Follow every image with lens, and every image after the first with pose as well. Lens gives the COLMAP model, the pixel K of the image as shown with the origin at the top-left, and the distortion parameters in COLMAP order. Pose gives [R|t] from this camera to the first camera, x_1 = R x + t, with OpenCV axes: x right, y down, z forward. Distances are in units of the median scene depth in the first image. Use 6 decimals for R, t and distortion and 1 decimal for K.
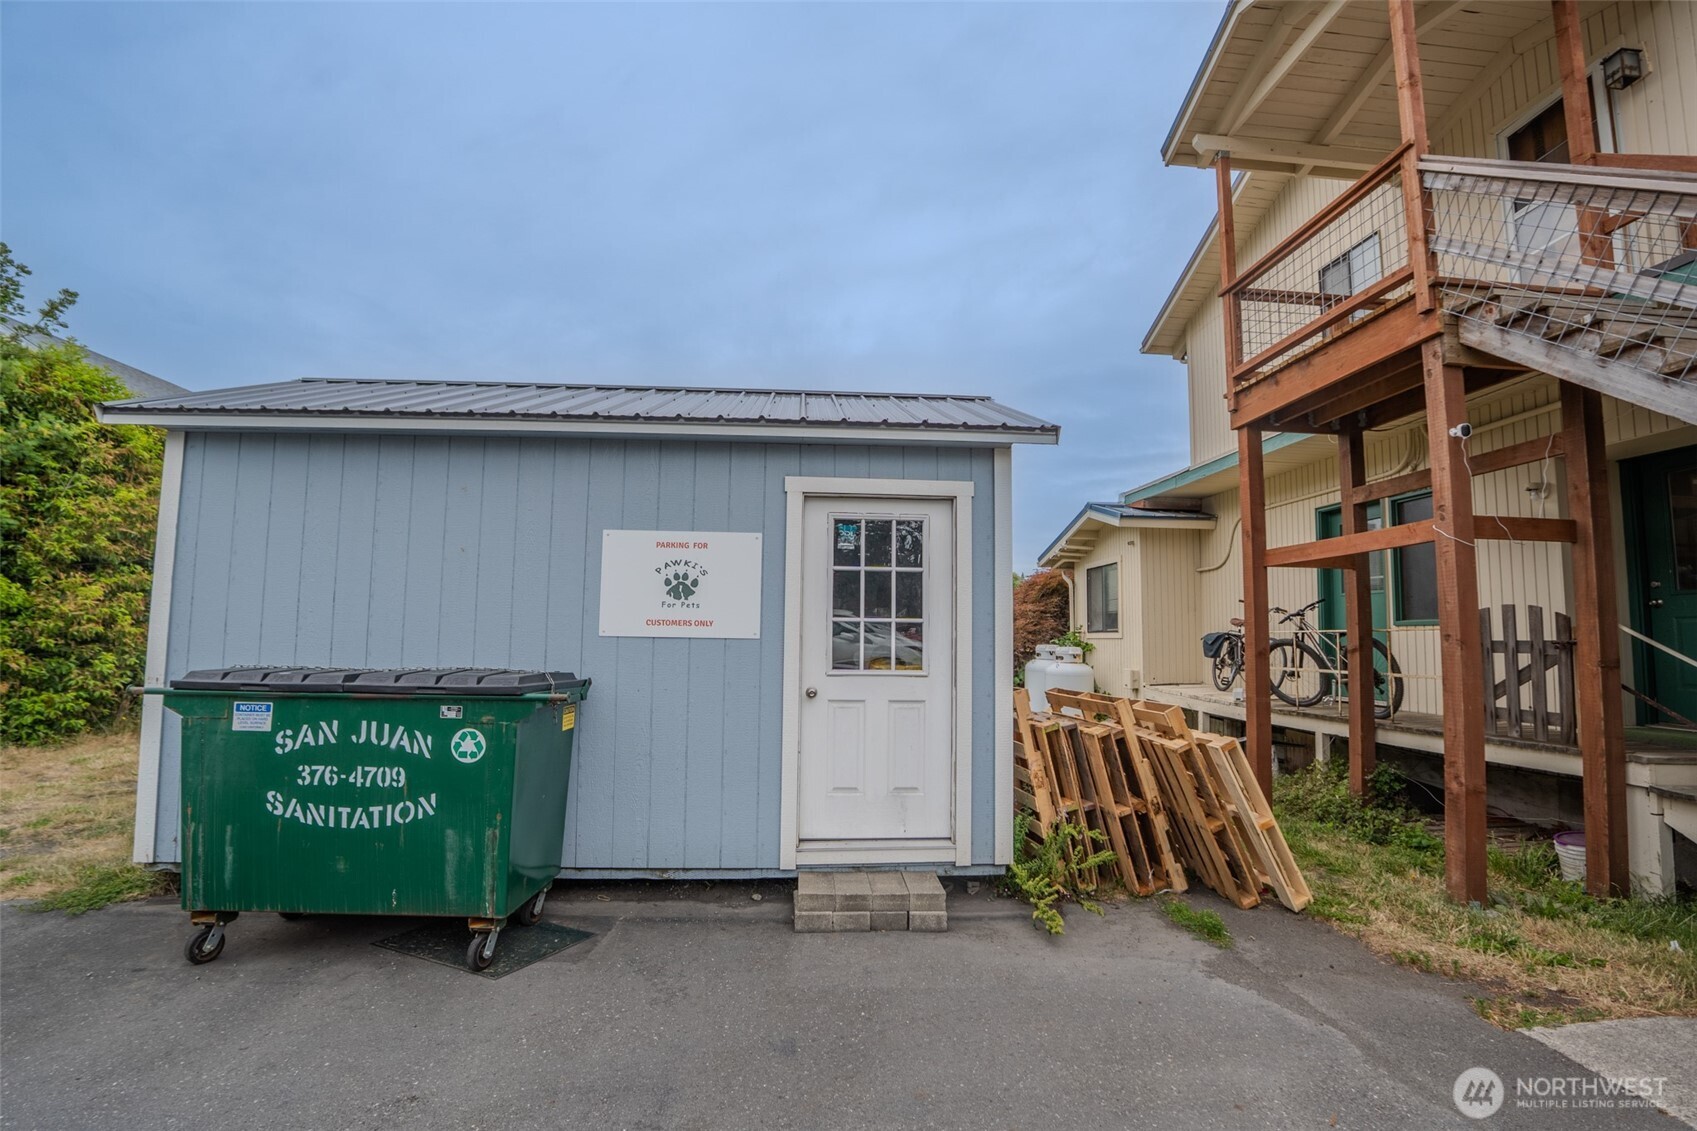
lens RADIAL K [[742.1, 0, 857.1], [0, 742.1, 569.2], [0, 0, 1]] dist [-0.062202, 0.012183]
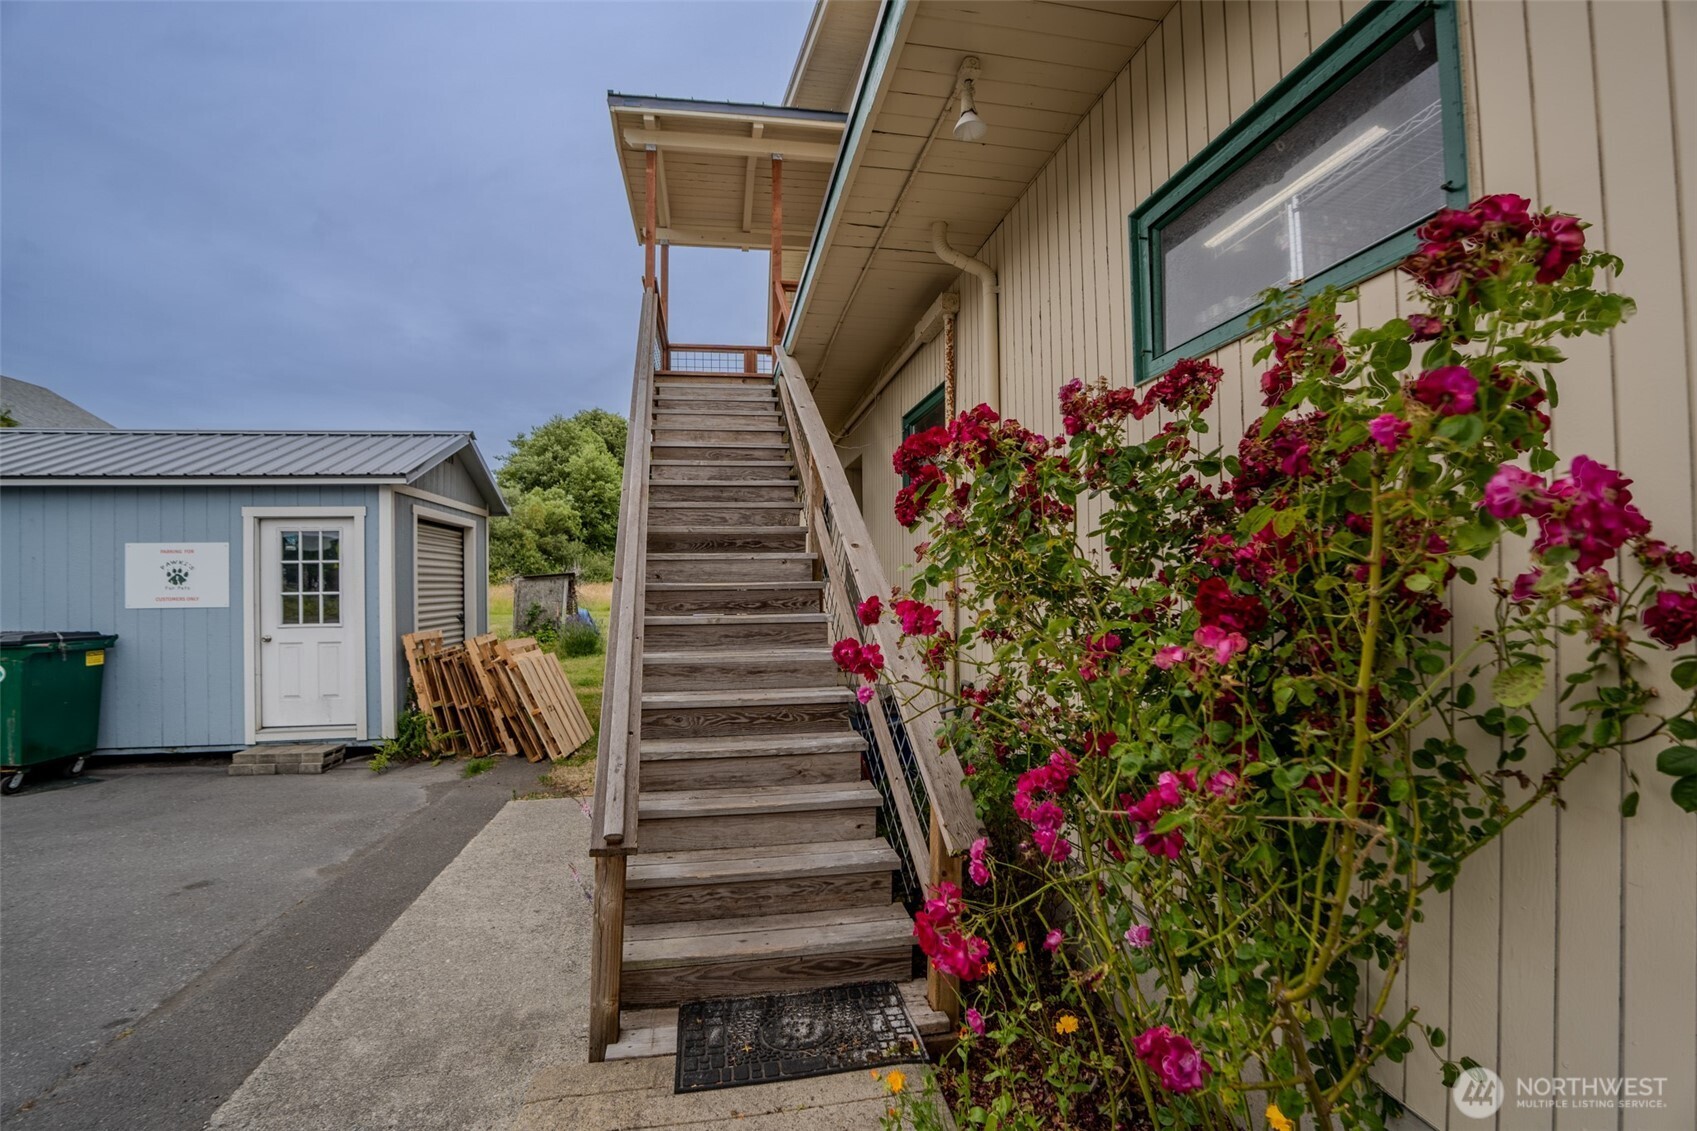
lens RADIAL K [[742.1, 0, 857.1], [0, 742.1, 569.2], [0, 0, 1]] dist [-0.062202, 0.012183]
pose [[0.994294, -0.023234, 0.104110, 1.087187], [0.014901, 0.996675, 0.080110, -0.095843], [-0.105625, -0.078102, 0.991334, -0.701530]]
